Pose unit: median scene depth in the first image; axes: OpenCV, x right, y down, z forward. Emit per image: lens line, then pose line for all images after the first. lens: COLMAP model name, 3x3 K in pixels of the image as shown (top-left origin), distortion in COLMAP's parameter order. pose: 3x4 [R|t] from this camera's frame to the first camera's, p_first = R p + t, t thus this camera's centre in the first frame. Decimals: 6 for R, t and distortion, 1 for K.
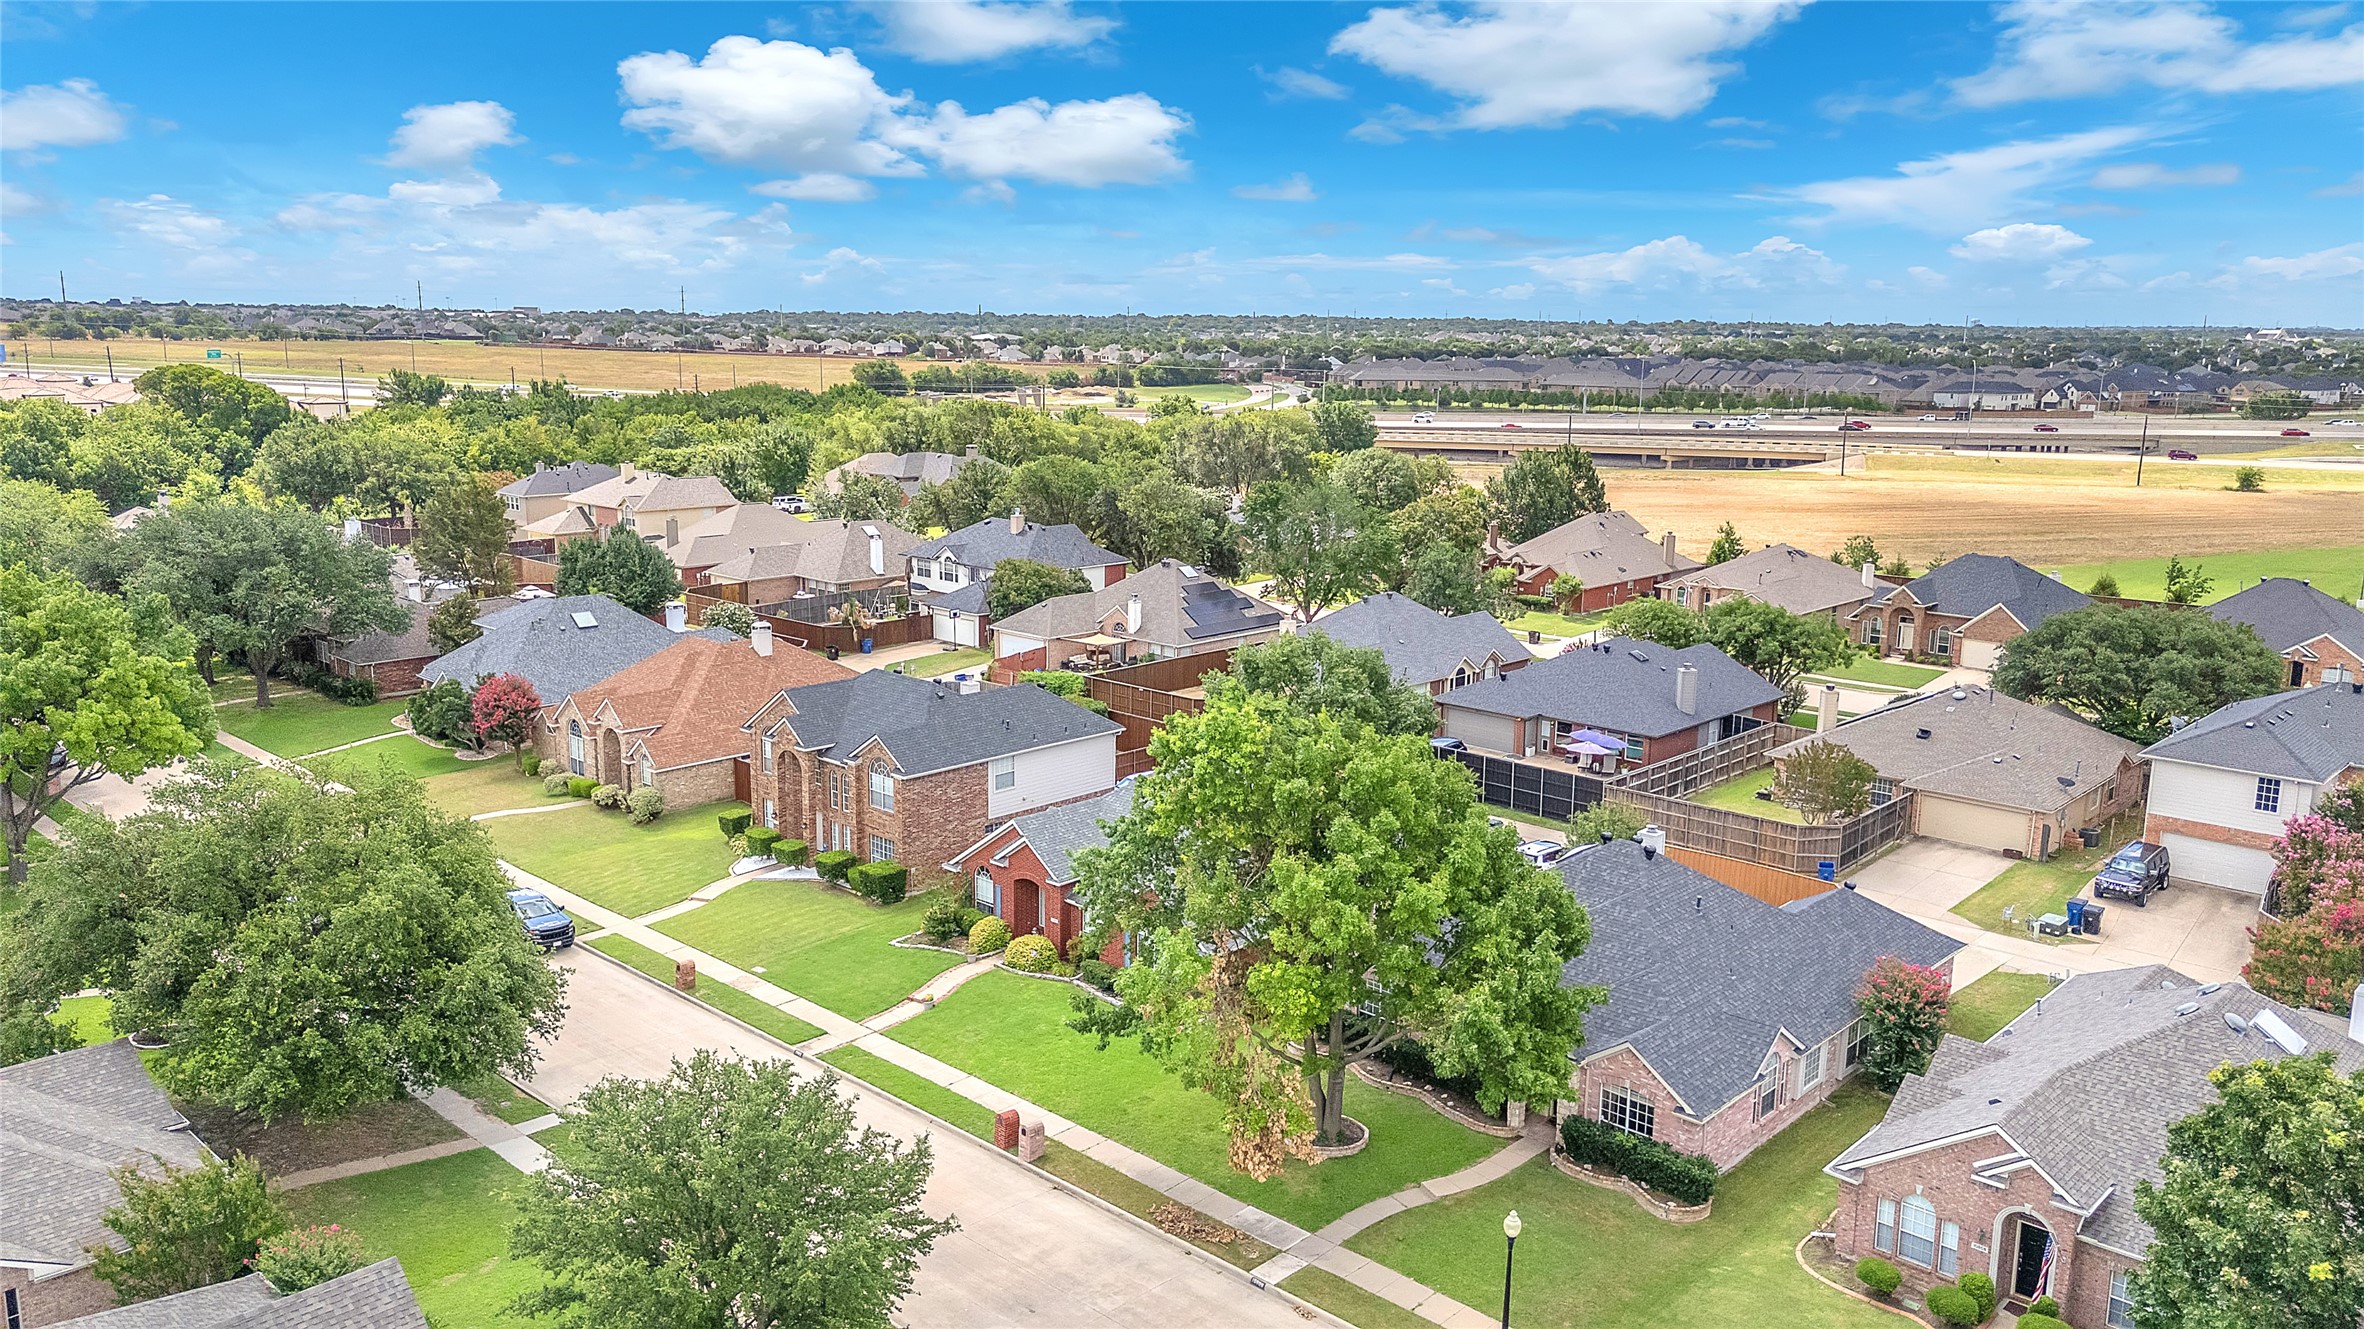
lens RADIAL K [[1740.5, 0, 1187.7], [0, 1740.5, 677.6], [0, 0, 1]] dist [0.047054, -0.008579]
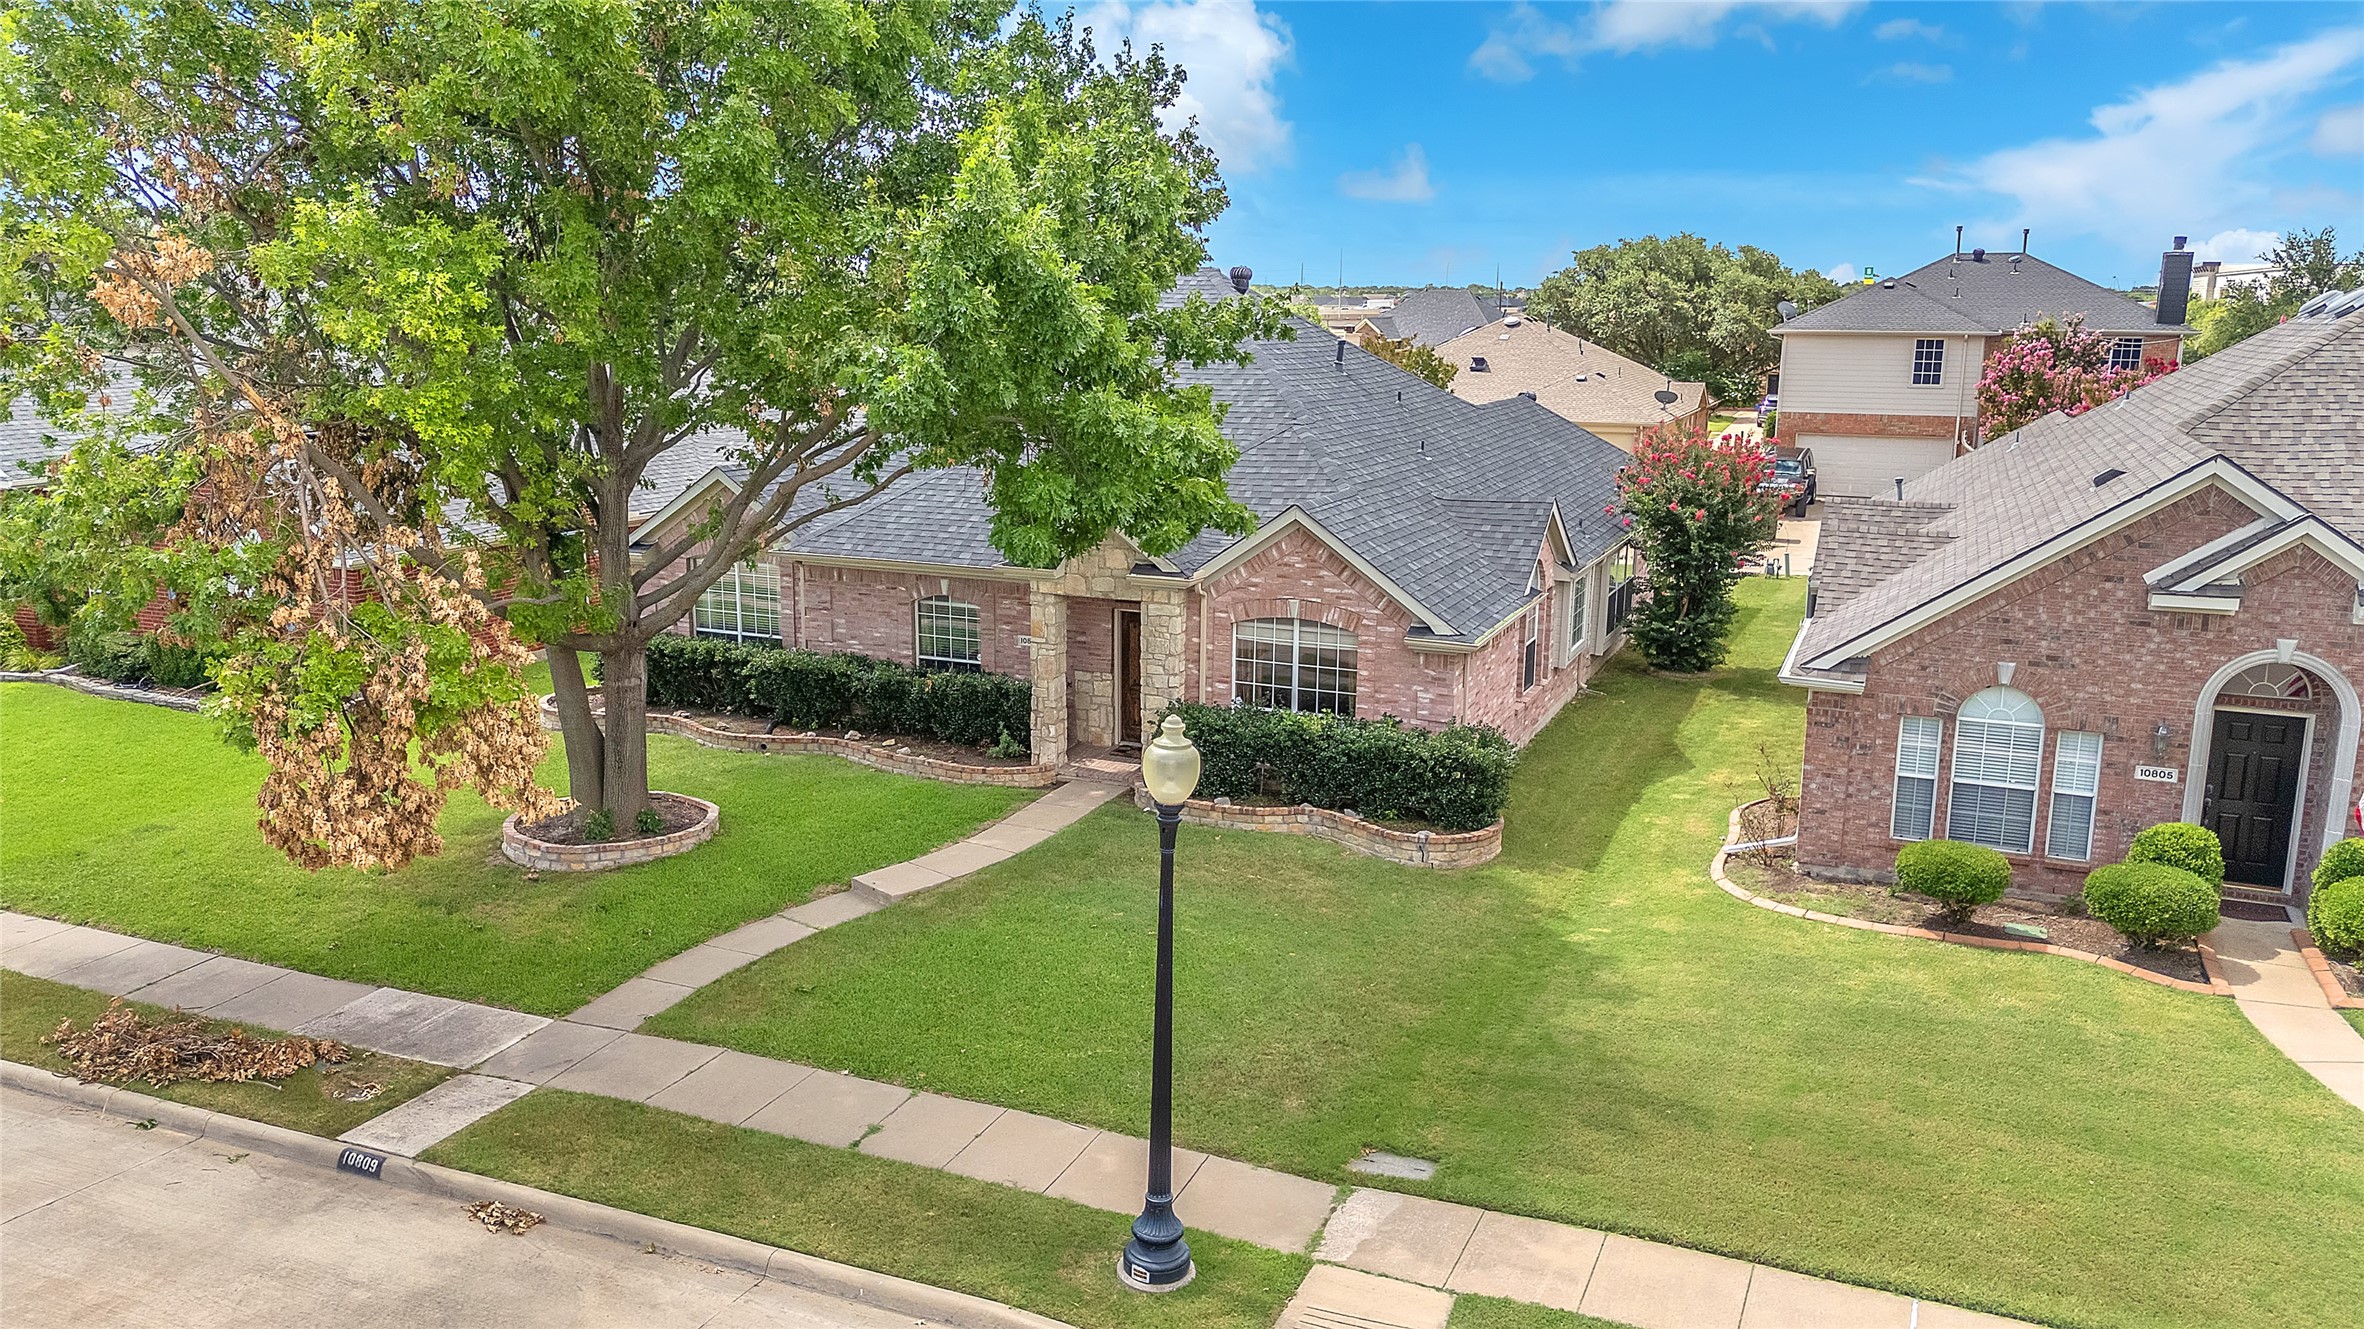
lens RADIAL K [[1742.8, 0, 1182.0], [0, 1742.8, 664.5], [0, 0, 1]] dist [0.090208, -0.097441]
pose [[0.939301, -0.072544, 0.335337, 0.074146], [0.072196, 0.997299, 0.013520, 0.244691], [-0.335412, 0.011511, 0.942001, 0.601460]]
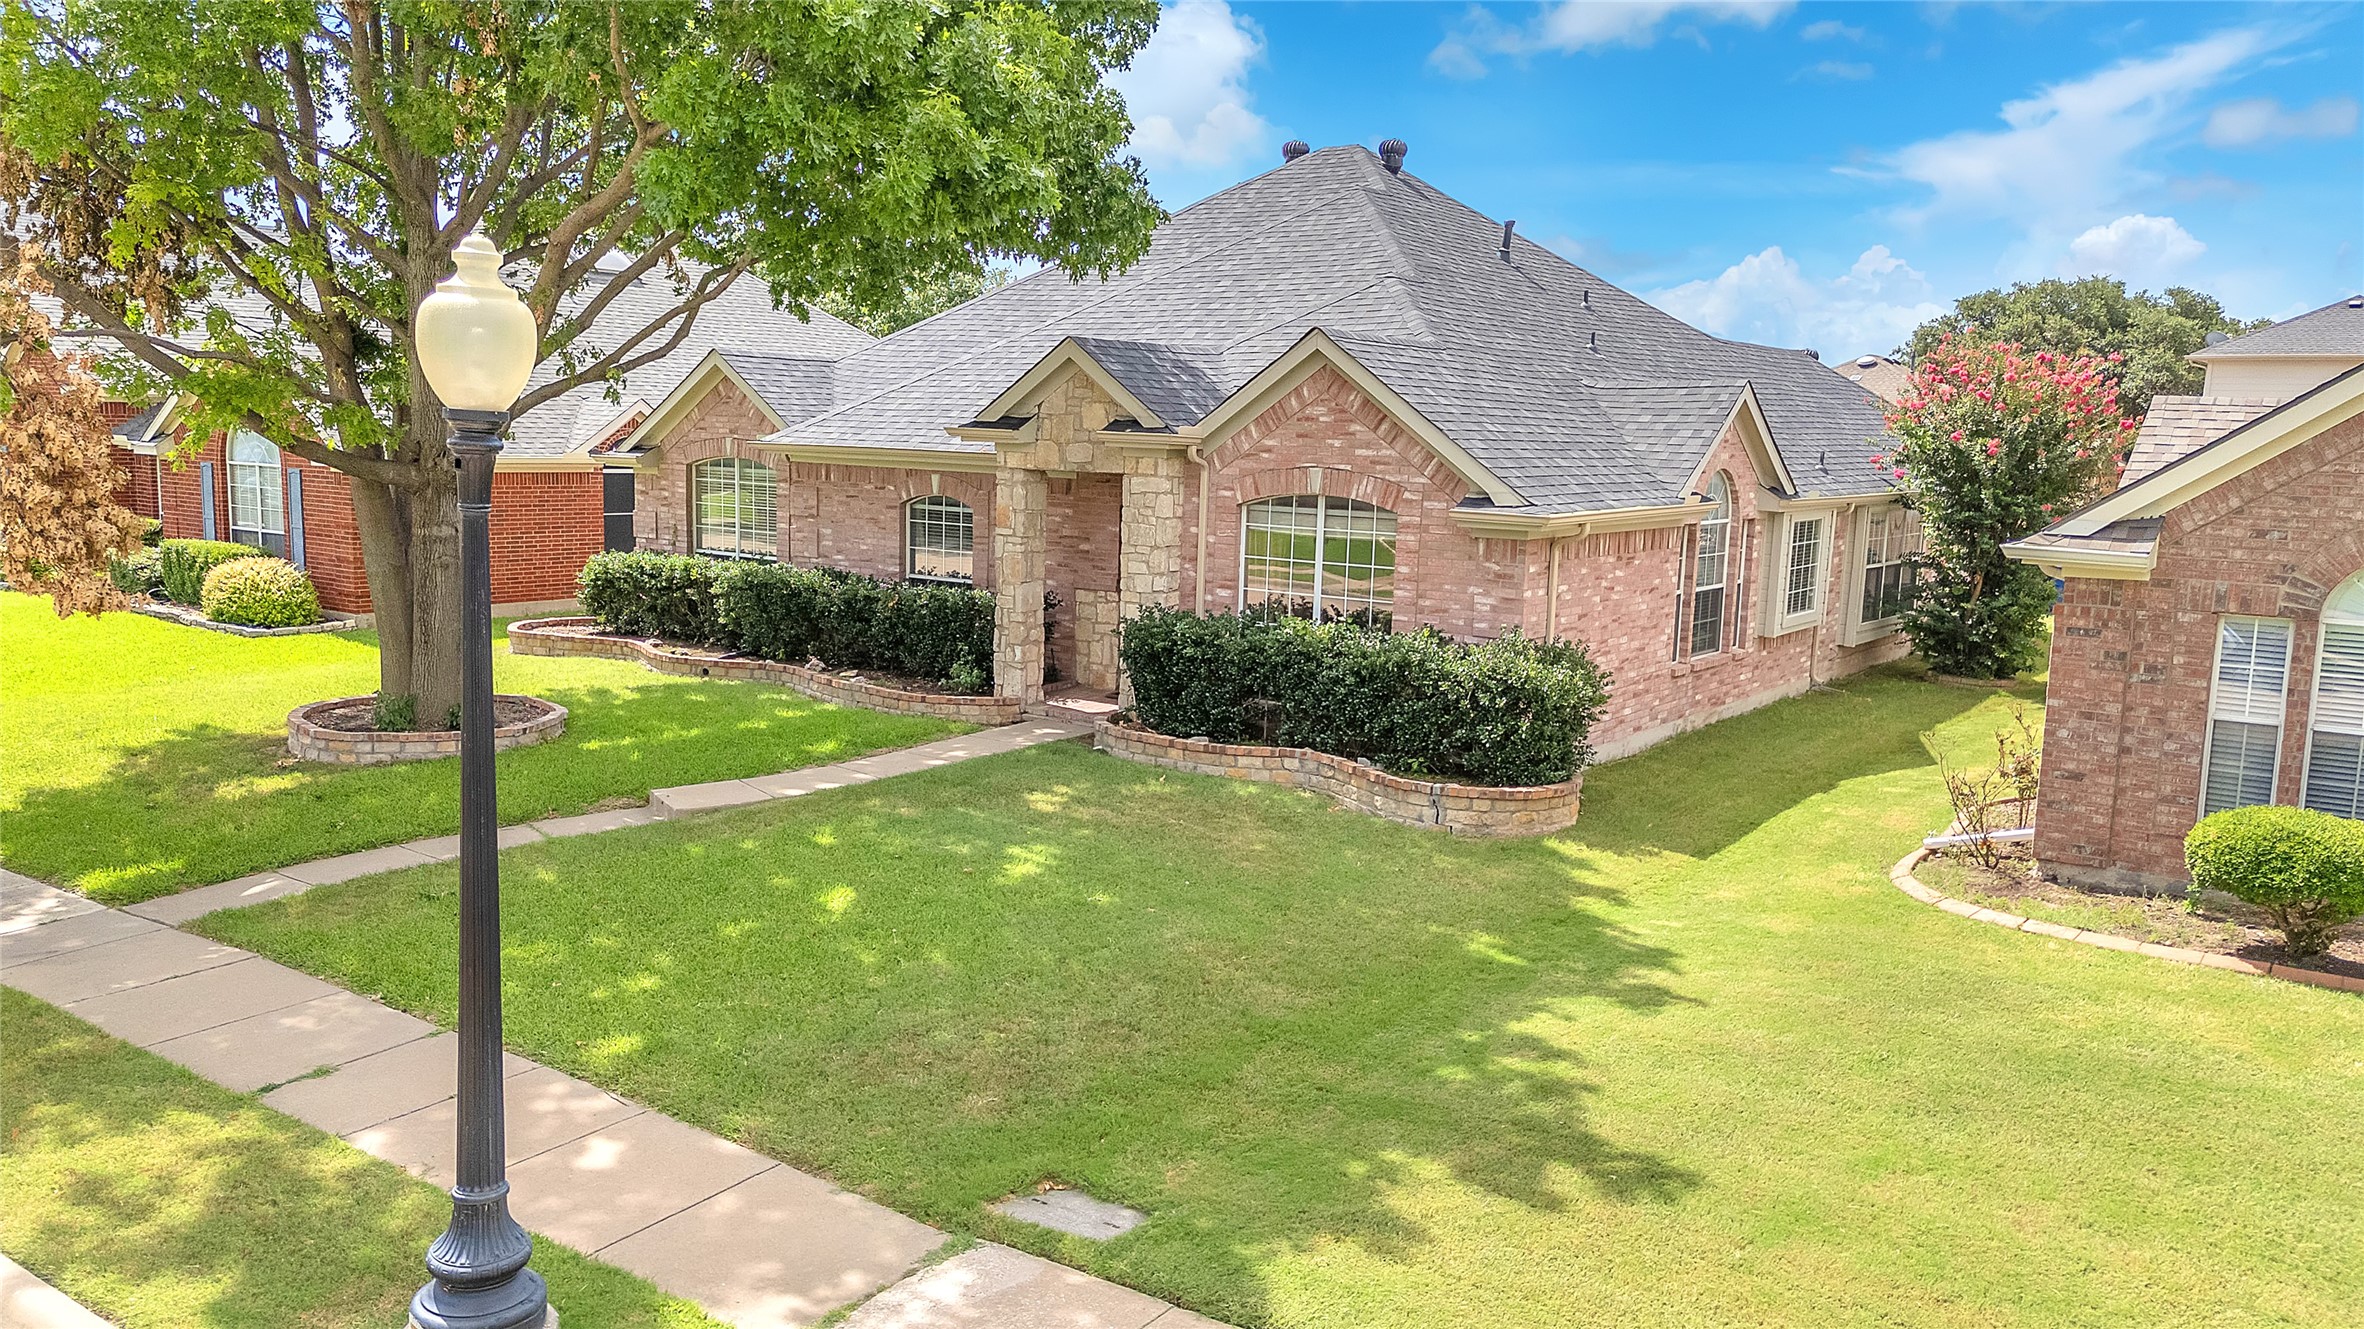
lens RADIAL K [[1740.5, 0, 1187.7], [0, 1740.5, 677.6], [0, 0, 1]] dist [0.047054, -0.008579]
pose [[0.992020, -0.001734, 0.126067, 0.192046], [0.009935, 0.997872, -0.064448, 0.296731], [-0.125687, 0.065186, 0.989926, 0.704457]]
